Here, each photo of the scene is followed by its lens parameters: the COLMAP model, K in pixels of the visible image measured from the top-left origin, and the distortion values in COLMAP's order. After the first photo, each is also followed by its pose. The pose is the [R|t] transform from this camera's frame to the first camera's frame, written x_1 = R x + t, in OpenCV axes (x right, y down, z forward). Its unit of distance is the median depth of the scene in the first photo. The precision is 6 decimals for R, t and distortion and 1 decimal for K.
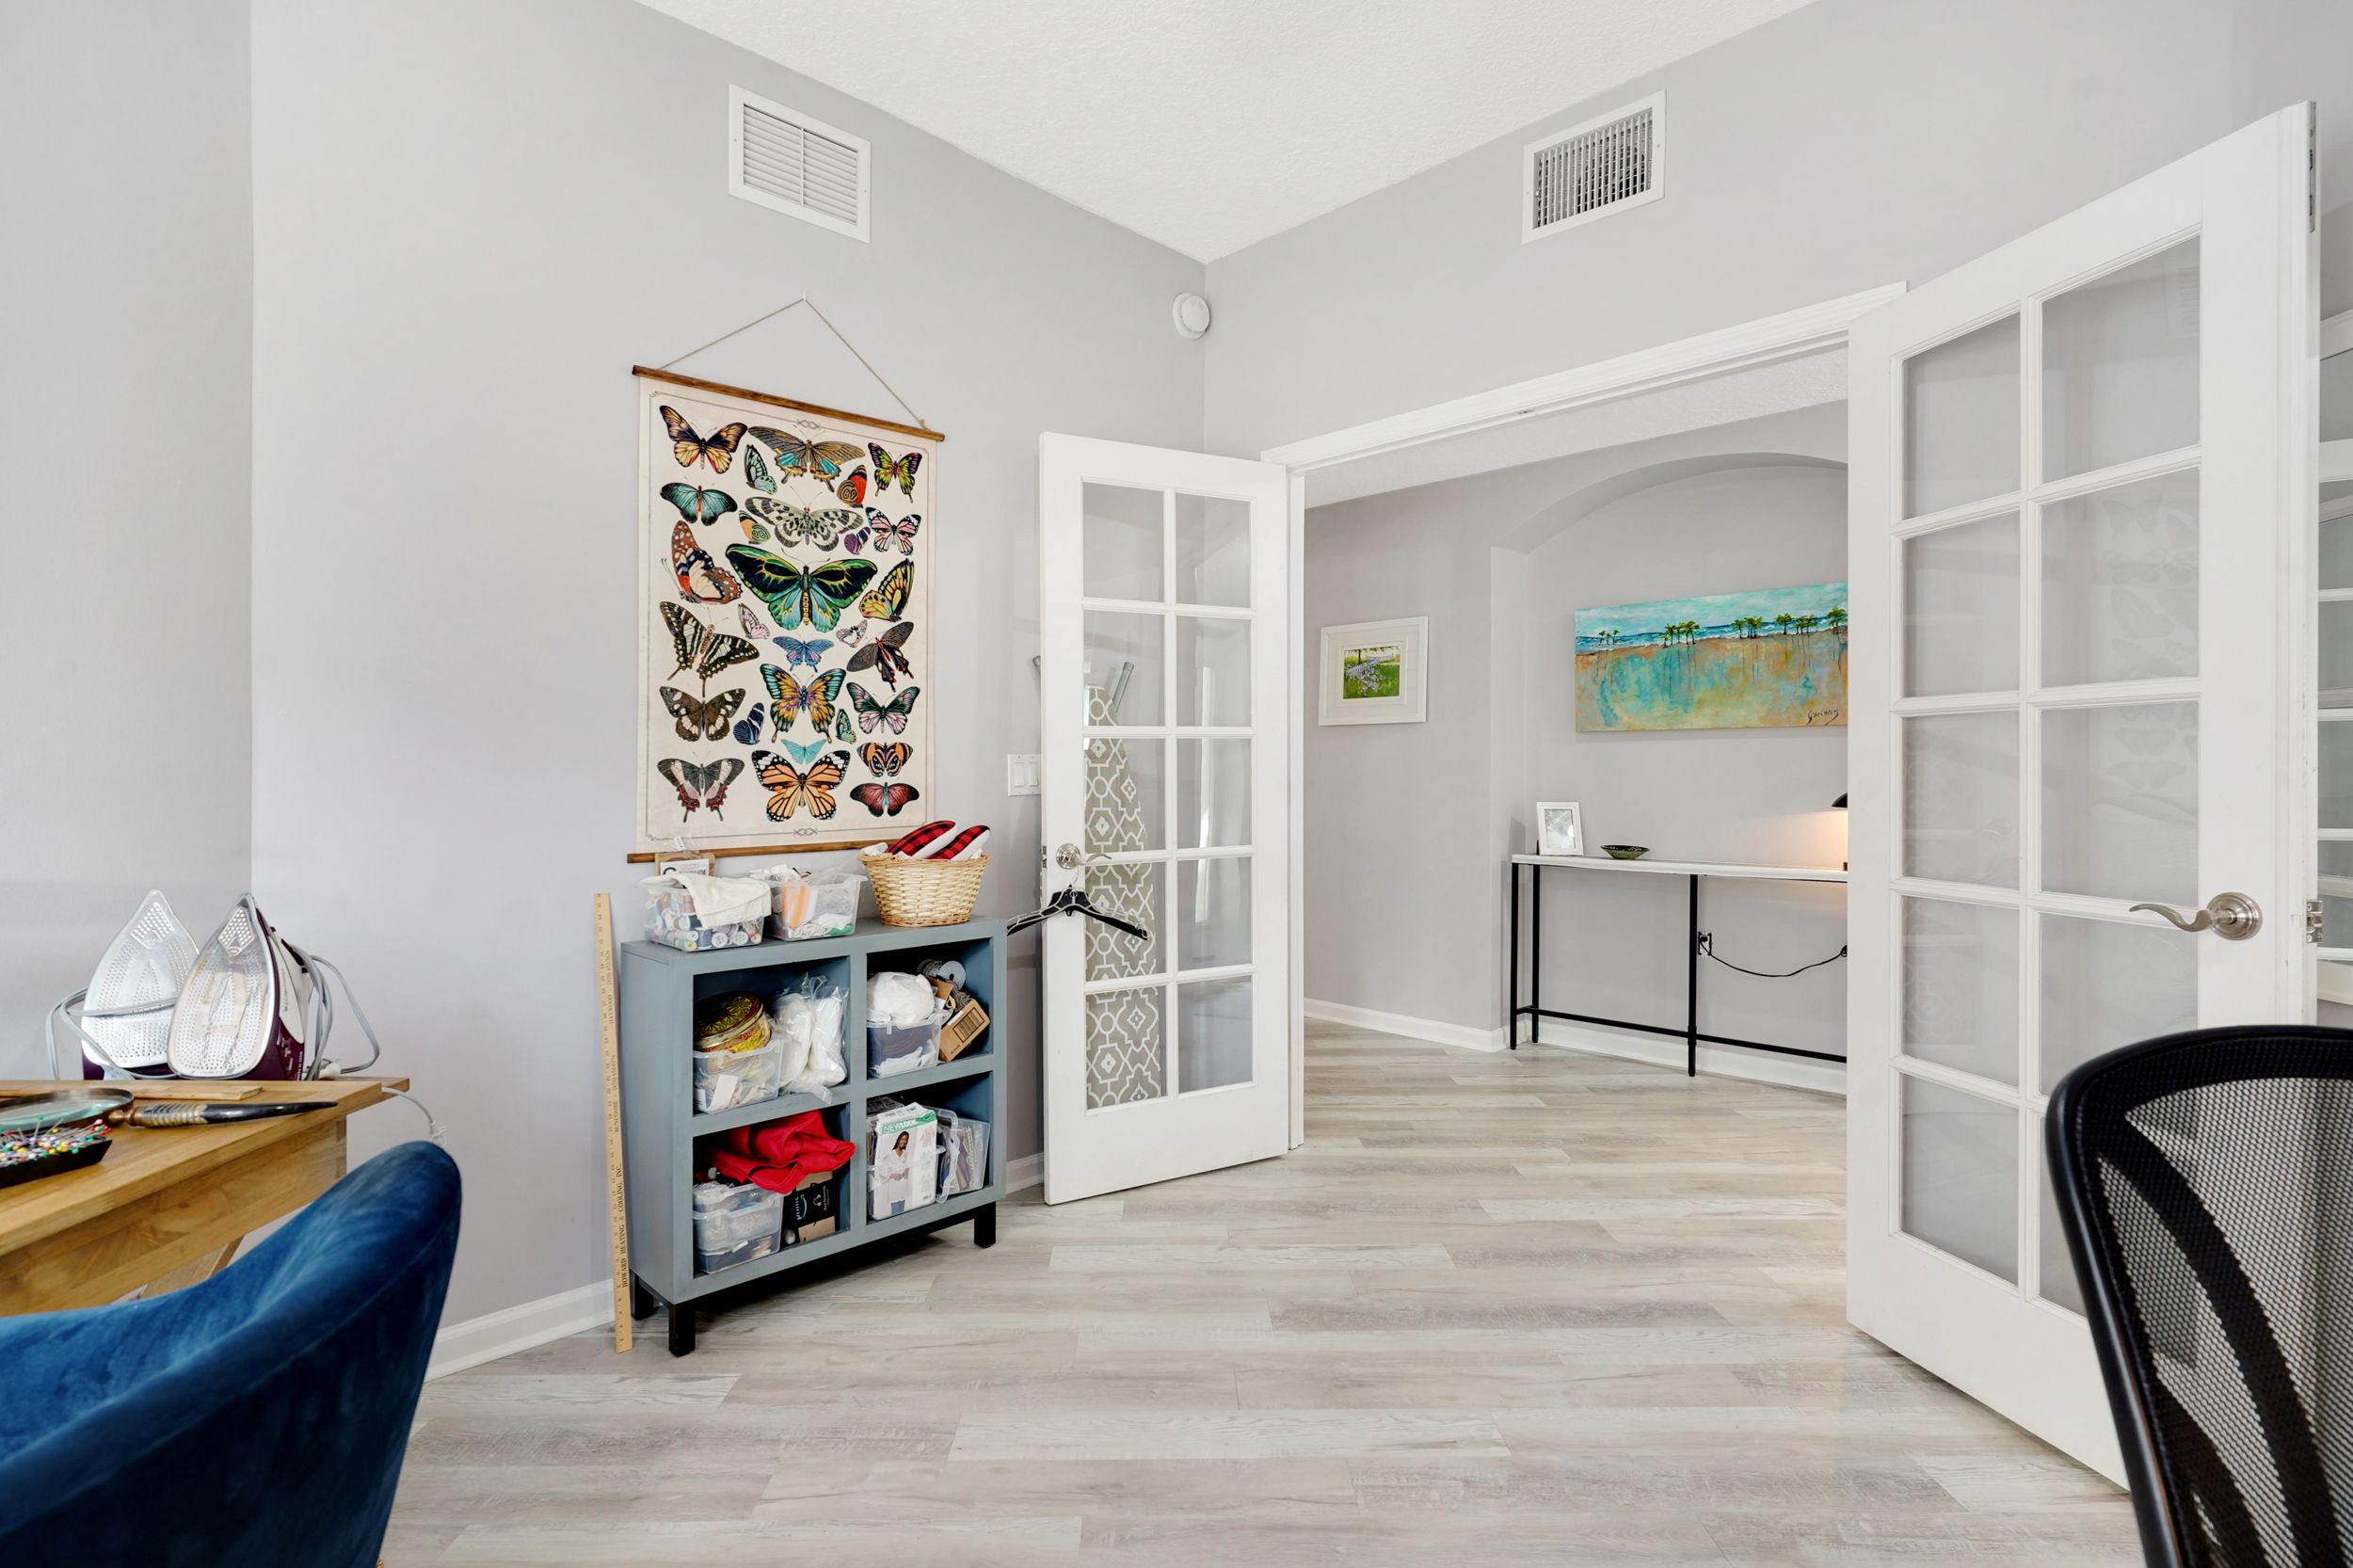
lens RADIAL K [[1138.6, 0, 1180.3], [0, 1138.6, 786.2], [0, 0, 1]] dist [-0.007666, 0.005978]
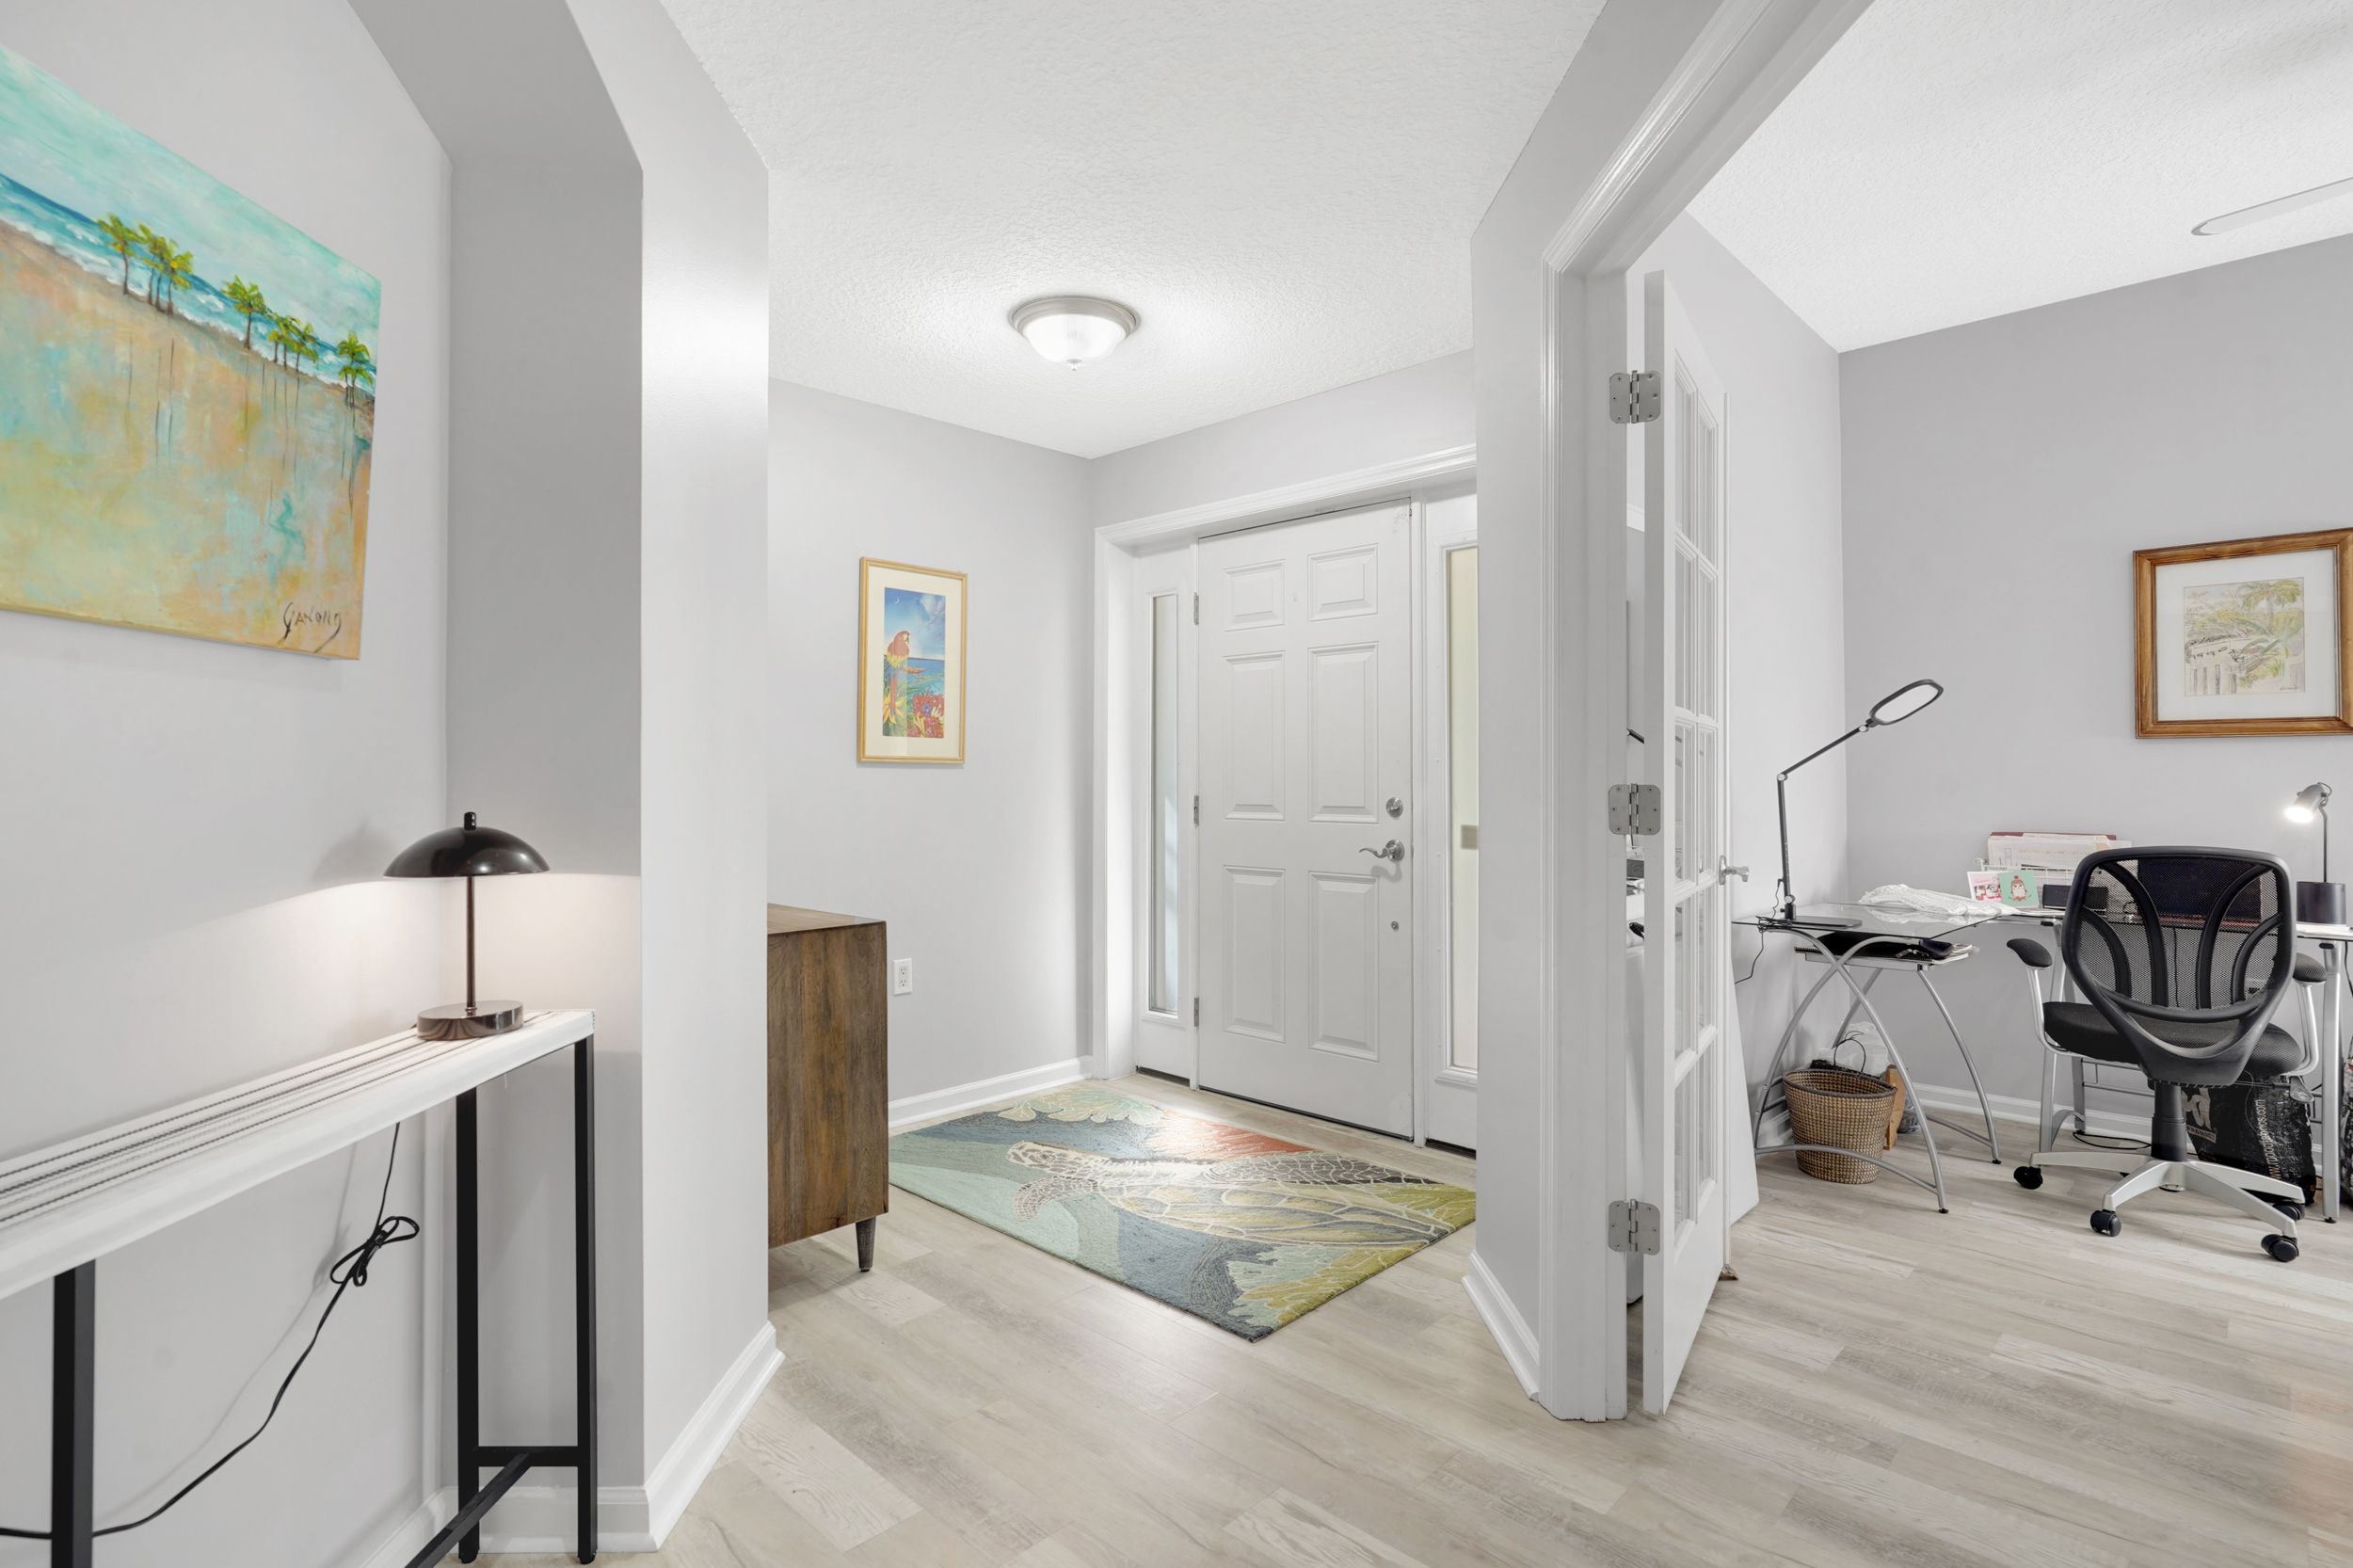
lens RADIAL K [[1138.6, 0, 1184.8], [0, 1138.6, 777.5], [0, 0, 1]] dist [-0.007666, 0.005978]
pose [[-0.717838, 0.001135, 0.696210, 0.200526], [0.013335, 0.999838, 0.012119, -0.023881], [-0.696083, 0.017983, -0.717736, 1.642952]]
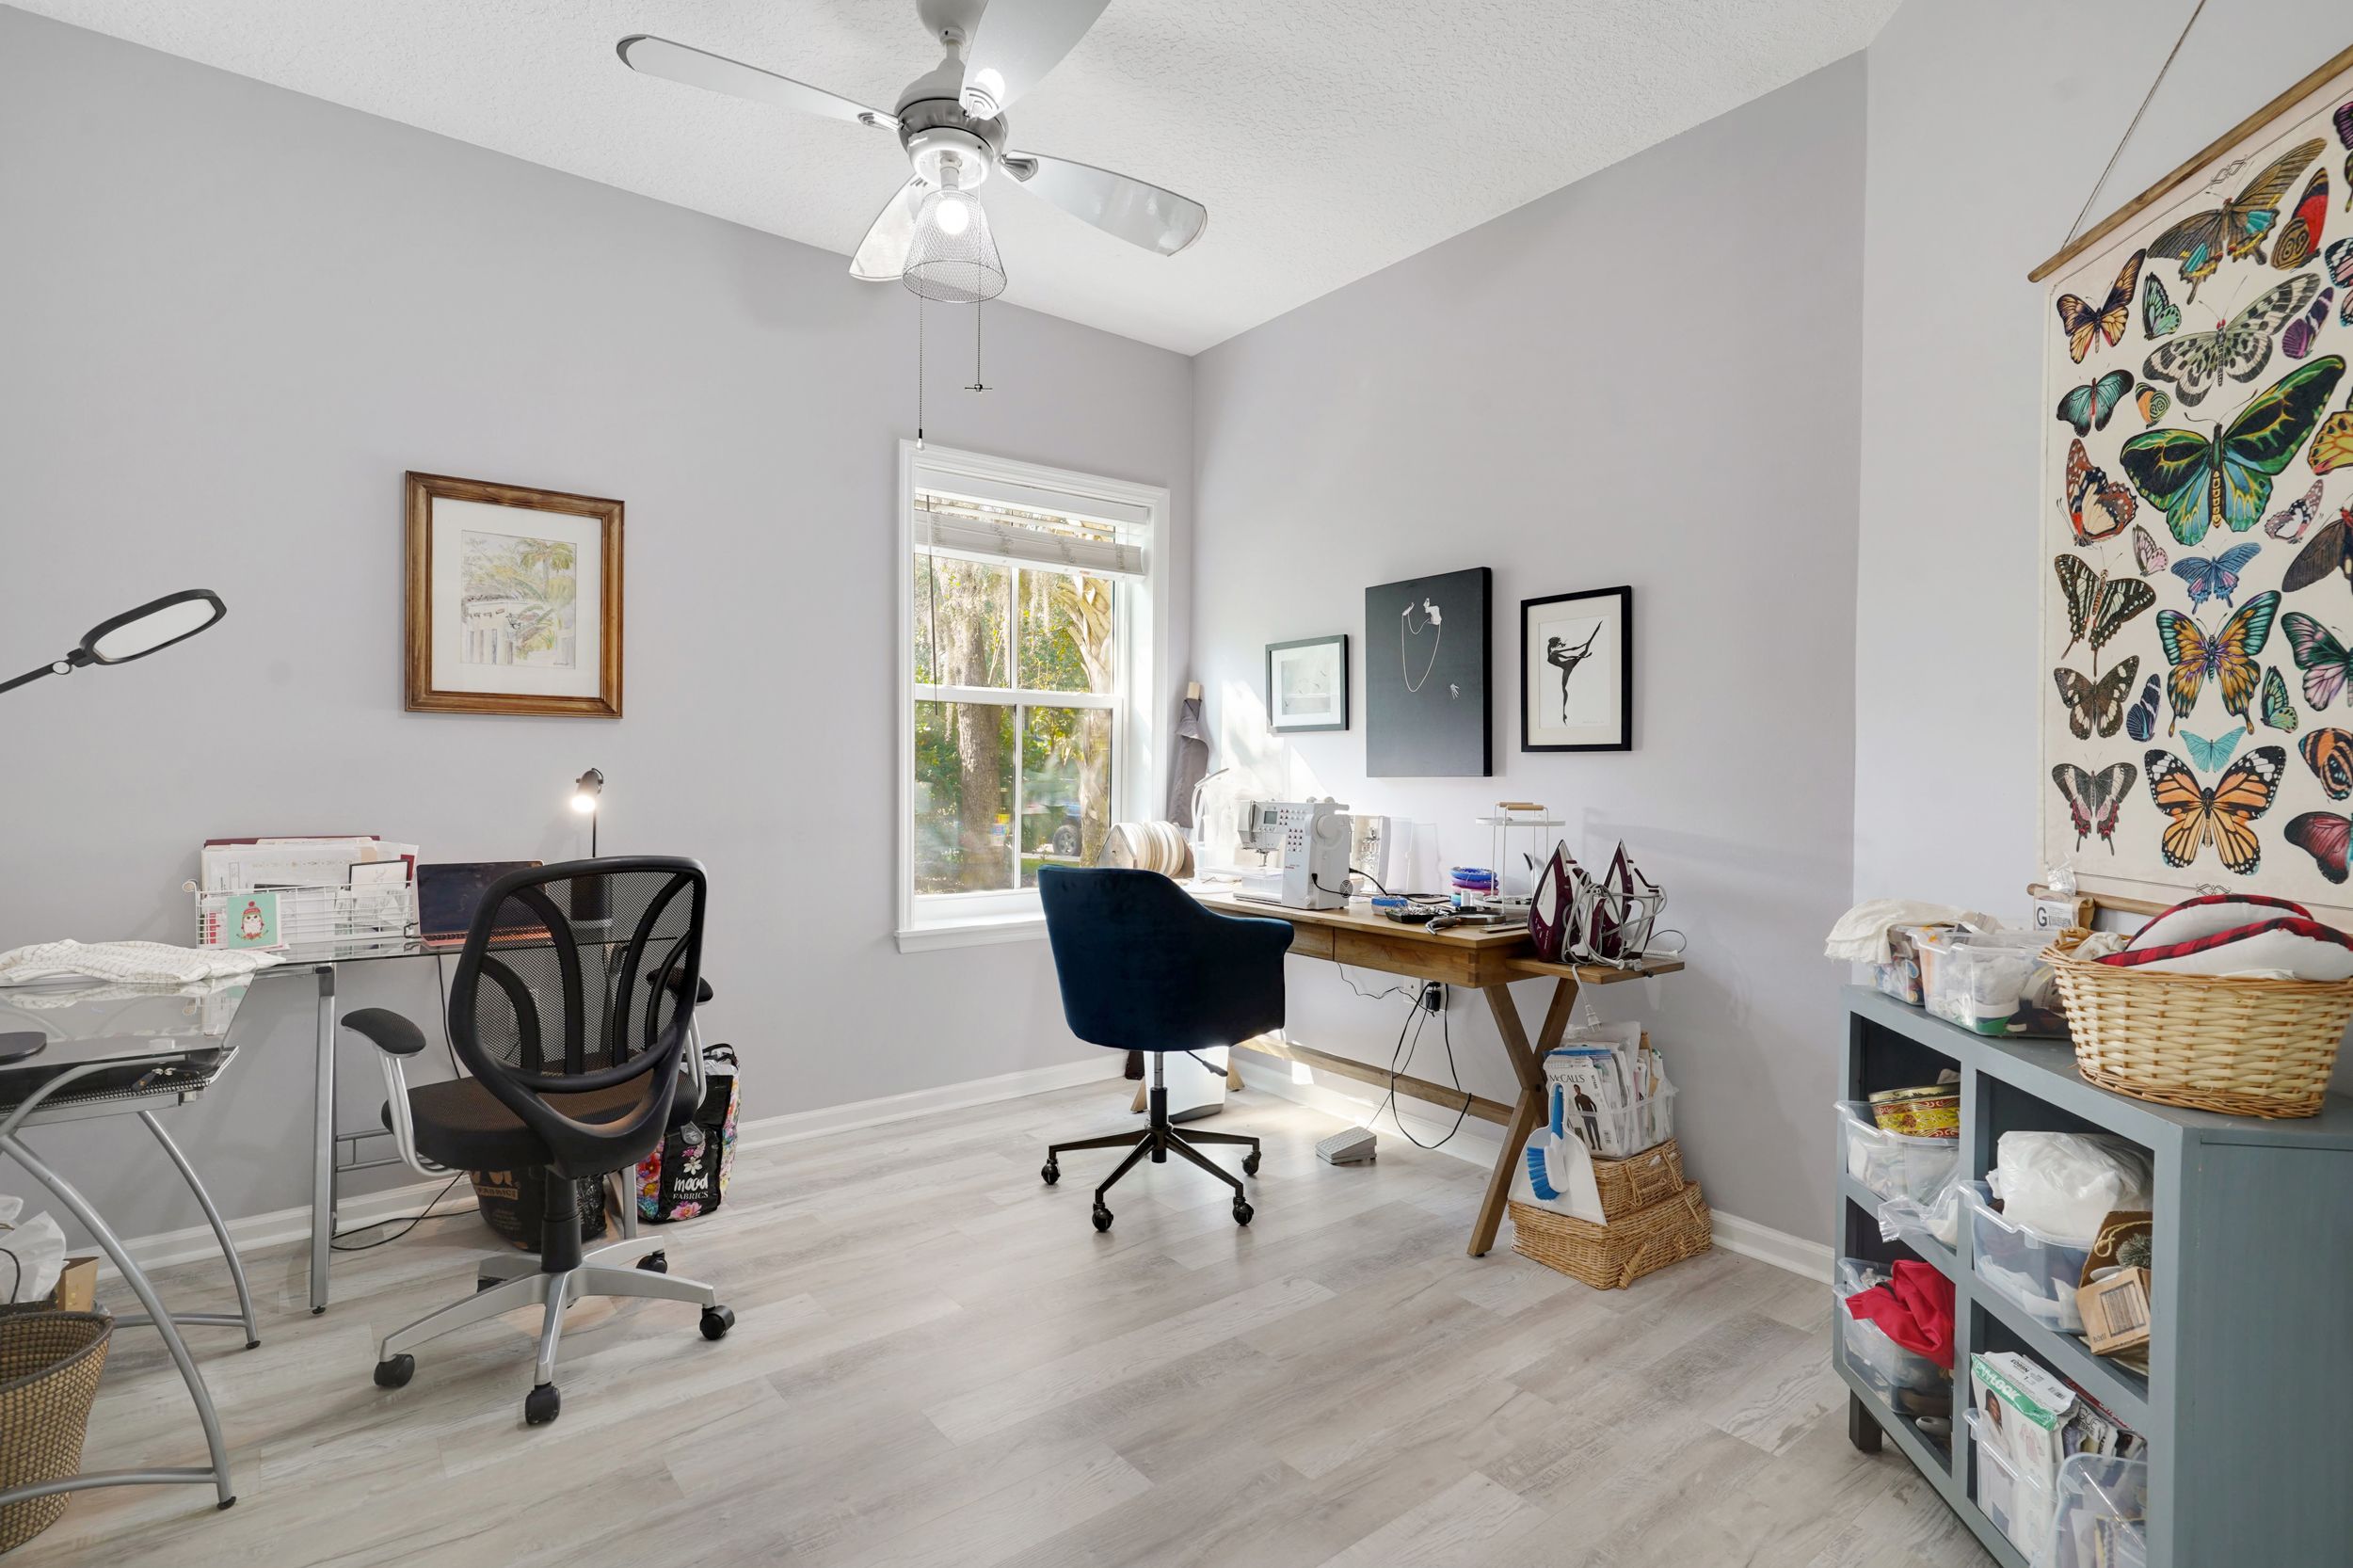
lens RADIAL K [[1138.6, 0, 1187.5], [0, 1138.6, 777.2], [0, 0, 1]] dist [-0.007666, 0.005978]
pose [[-0.779064, -0.000792, -0.626944, 0.437377], [-0.021959, 0.999420, 0.026024, -0.020782], [0.626560, 0.034041, -0.778630, 1.144064]]
